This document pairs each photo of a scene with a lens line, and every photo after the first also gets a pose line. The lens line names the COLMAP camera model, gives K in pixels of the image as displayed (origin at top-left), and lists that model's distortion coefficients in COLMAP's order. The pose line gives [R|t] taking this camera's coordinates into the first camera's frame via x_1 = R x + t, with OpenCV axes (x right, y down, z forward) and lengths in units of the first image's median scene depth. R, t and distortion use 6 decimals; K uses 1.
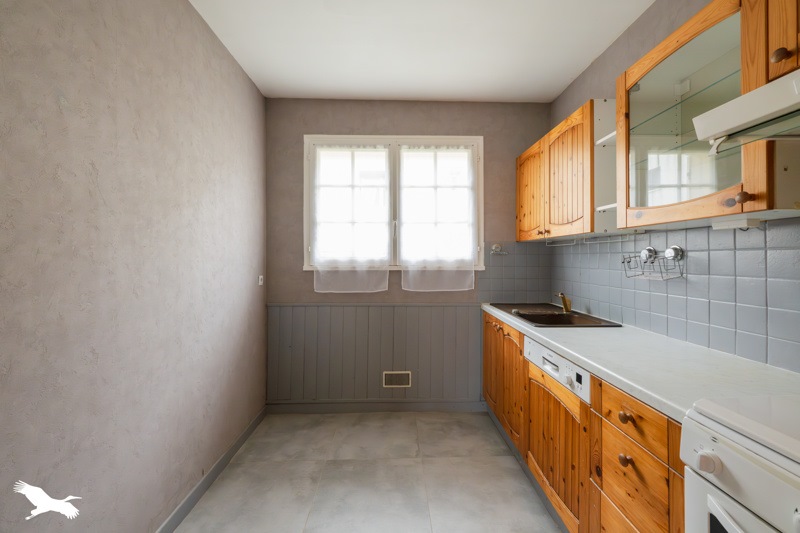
lens RADIAL K [[326.0, 0, 401.5], [0, 326.0, 259.0], [0, 0, 1]] dist [-0.001474, 0.000124]
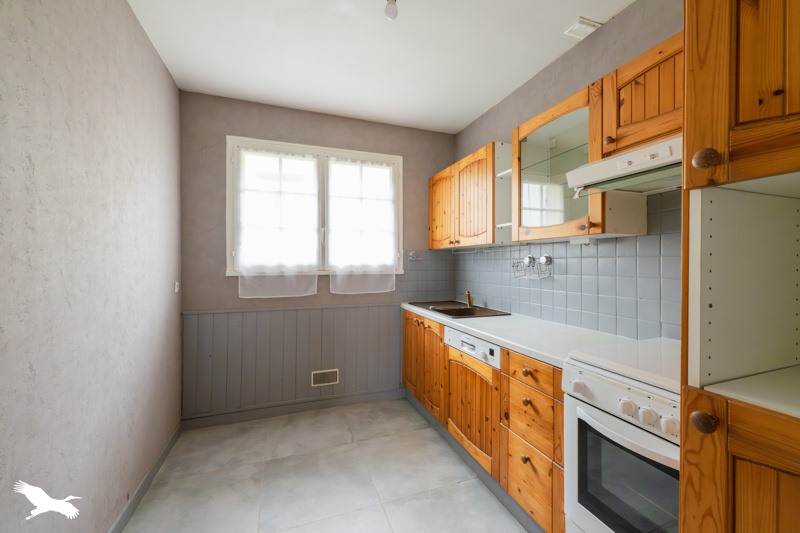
lens RADIAL K [[323.2, 0, 400.0], [0, 323.2, 266.5], [0, 0, 1]] dist [0.001116, 0.000008]
pose [[0.948174, -0.002877, 0.317738, -0.168108], [0.000640, 0.999974, 0.007146, 0.000699], [-0.317750, -0.006573, 0.948152, -0.103042]]
